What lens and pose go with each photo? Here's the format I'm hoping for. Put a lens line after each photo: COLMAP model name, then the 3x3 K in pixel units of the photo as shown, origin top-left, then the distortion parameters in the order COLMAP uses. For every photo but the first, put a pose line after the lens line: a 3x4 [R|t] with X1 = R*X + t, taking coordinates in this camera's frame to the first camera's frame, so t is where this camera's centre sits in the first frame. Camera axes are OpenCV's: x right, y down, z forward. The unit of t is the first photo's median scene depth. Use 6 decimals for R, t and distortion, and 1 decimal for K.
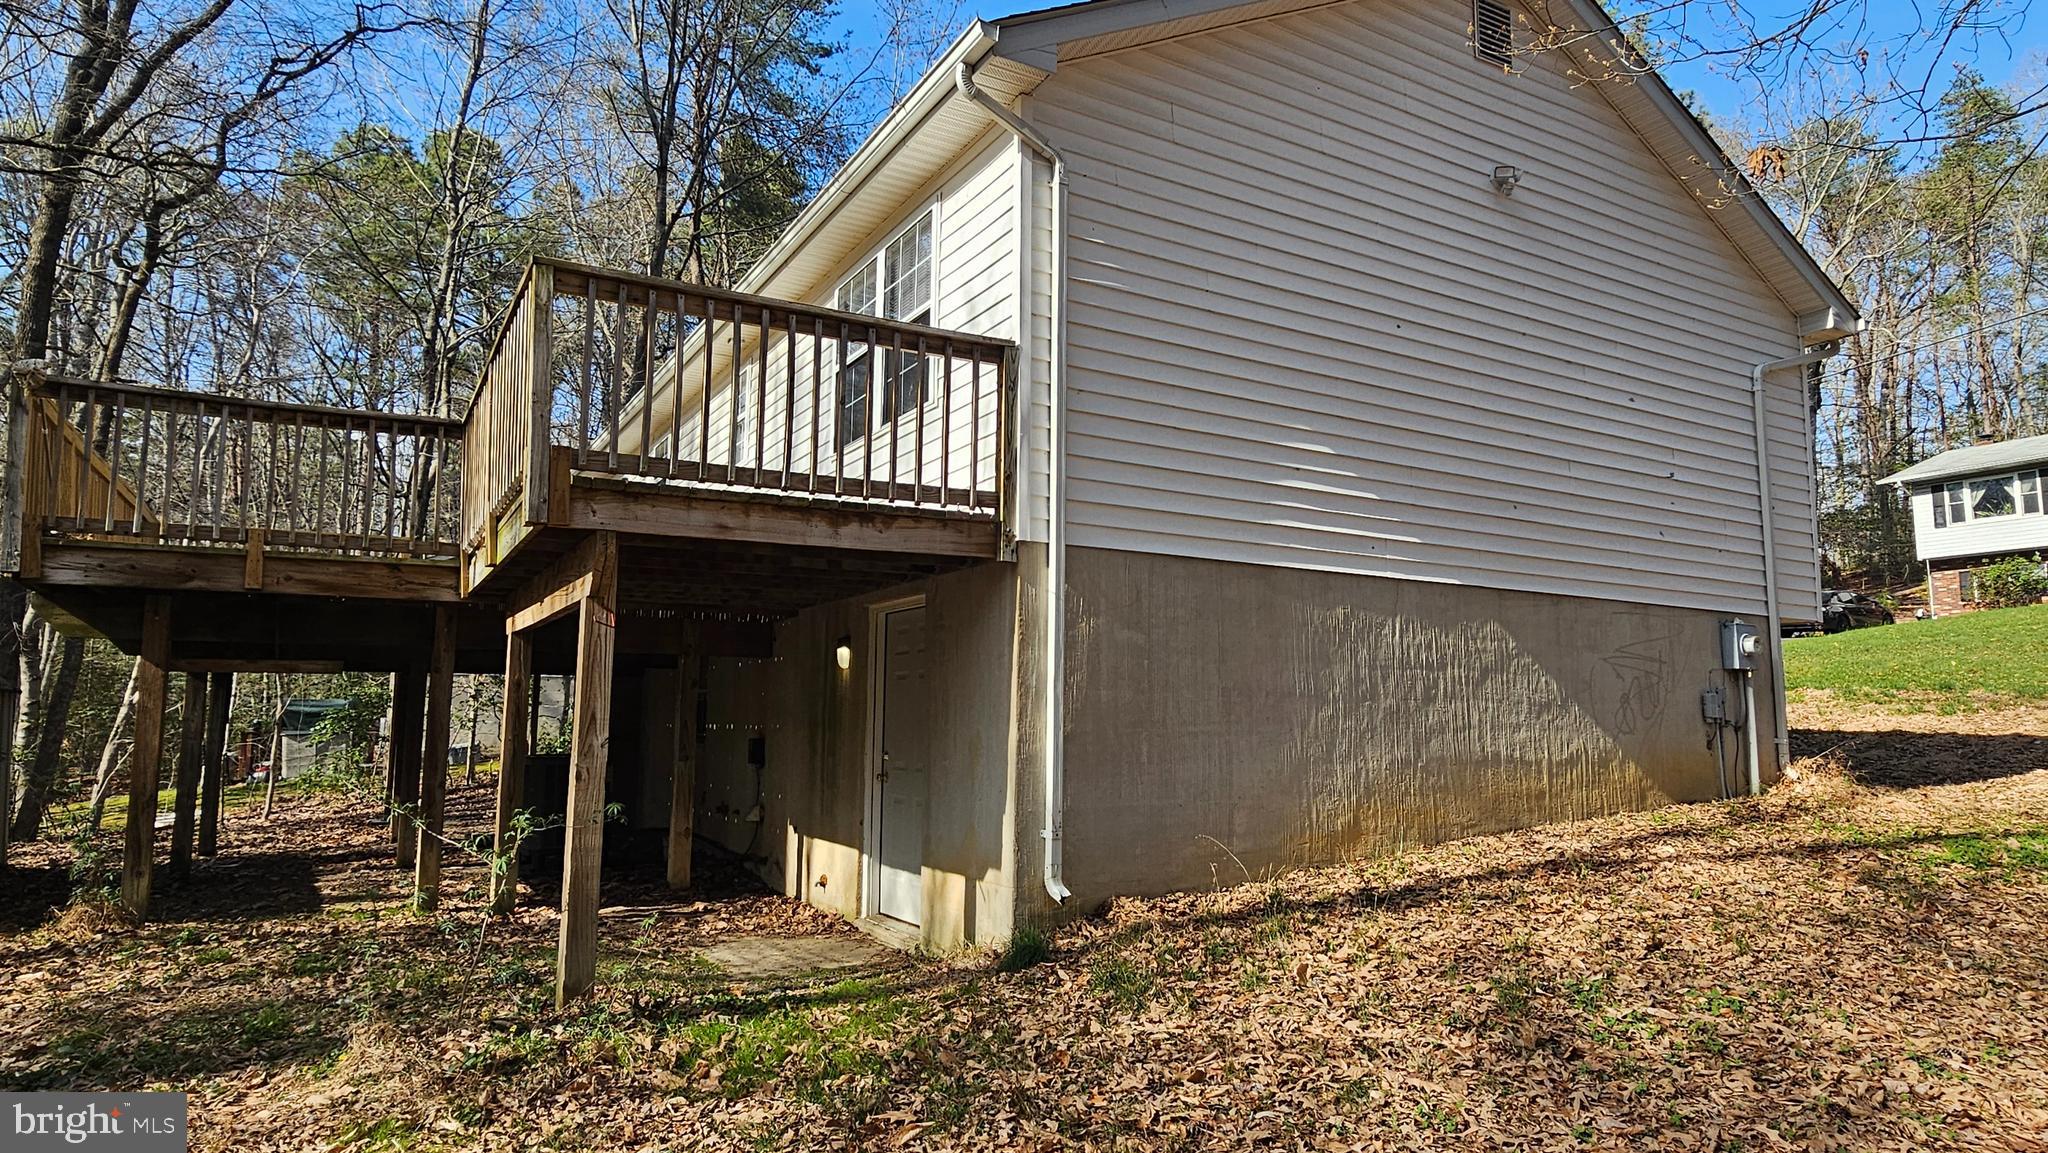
lens RADIAL K [[1006.5, 0, 1024.0], [0, 1006.5, 576.5], [0, 0, 1]] dist [-0.004668, -0.001134]
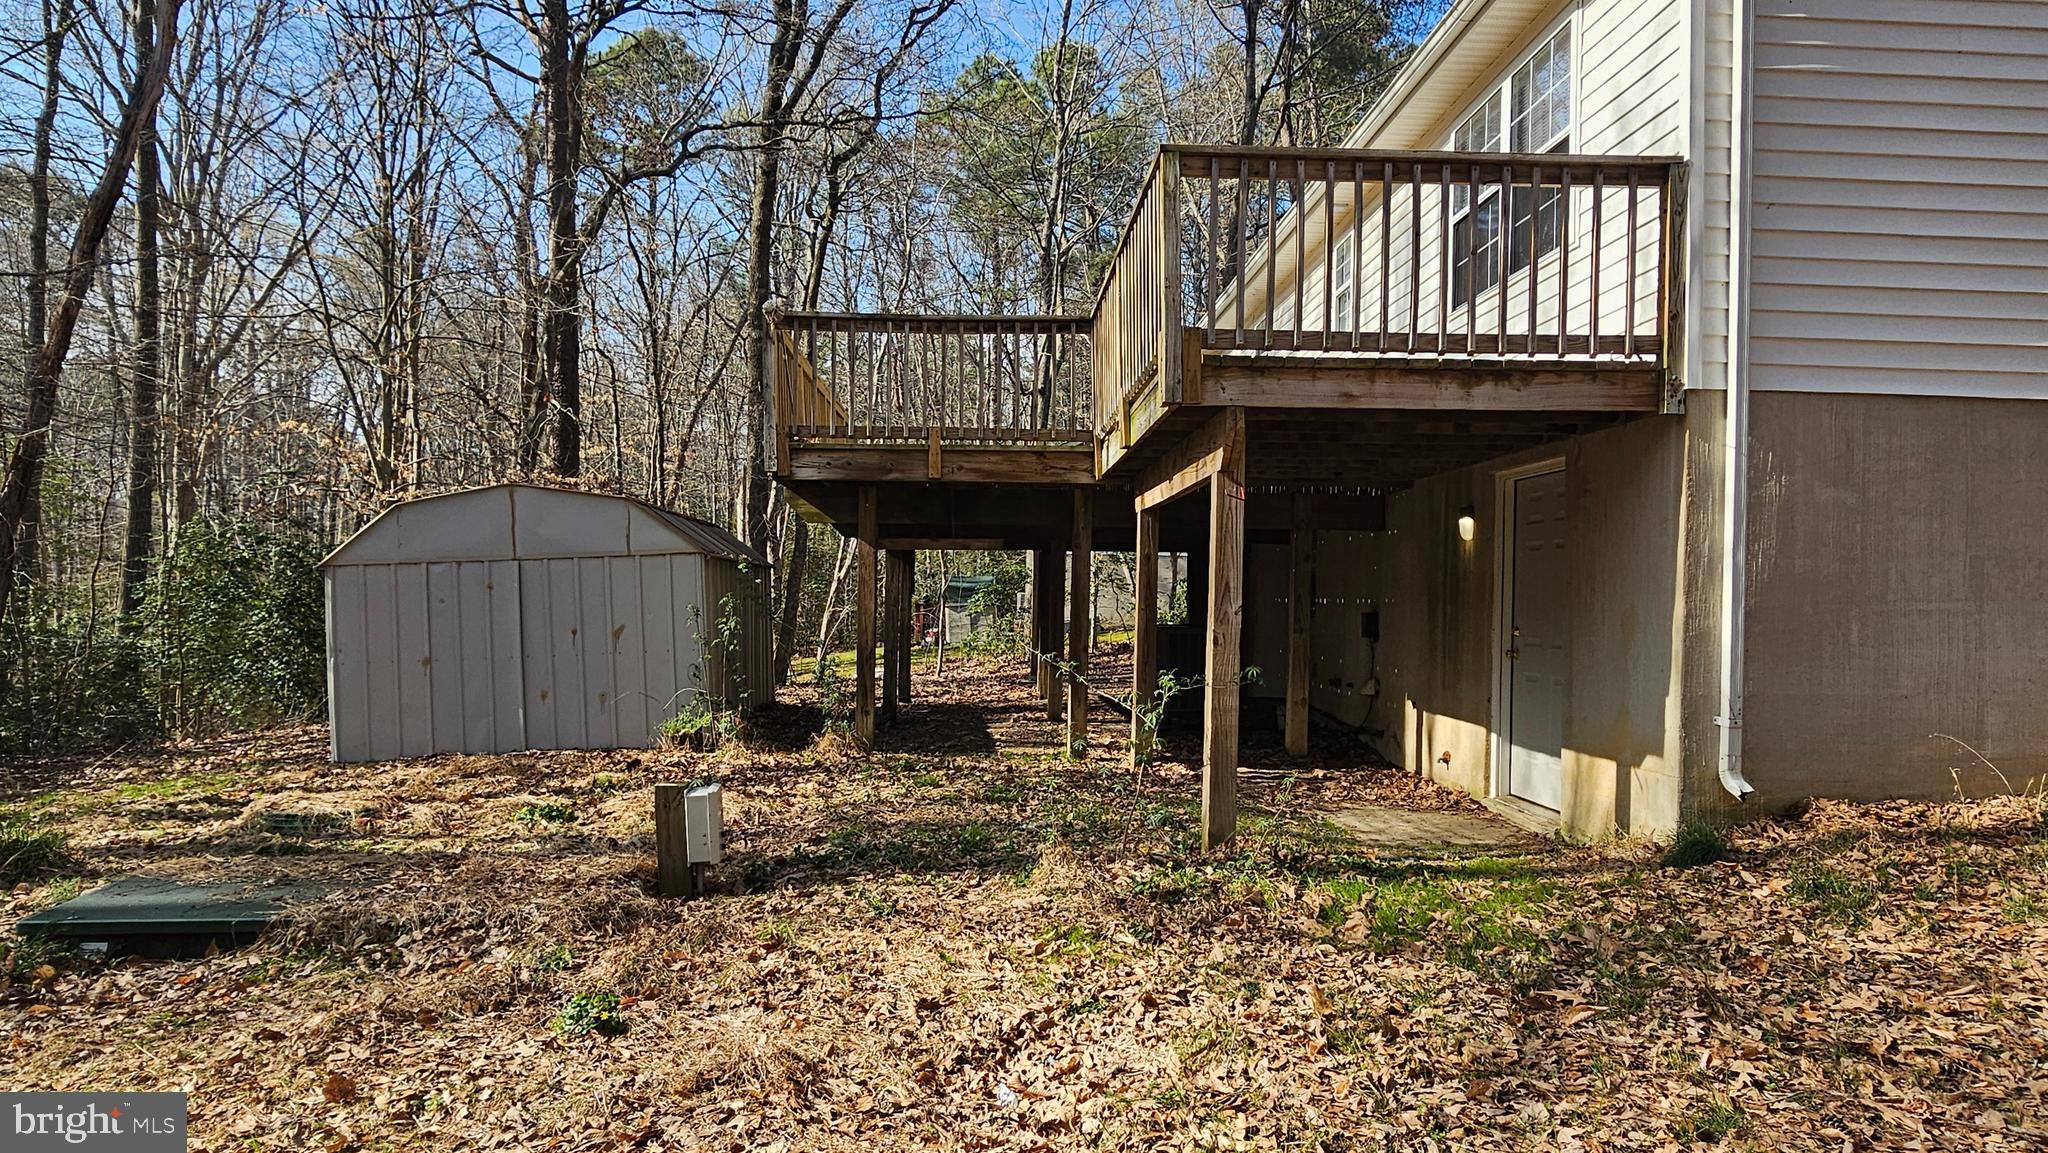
lens RADIAL K [[1037.1, 0, 1018.4], [0, 1037.1, 581.2], [0, 0, 1]] dist [-0.001848, -0.001873]
pose [[0.912779, -0.003037, -0.408444, -0.175473], [0.037659, 0.996339, 0.076751, 0.041235], [0.406715, -0.085438, 0.909551, -0.072186]]
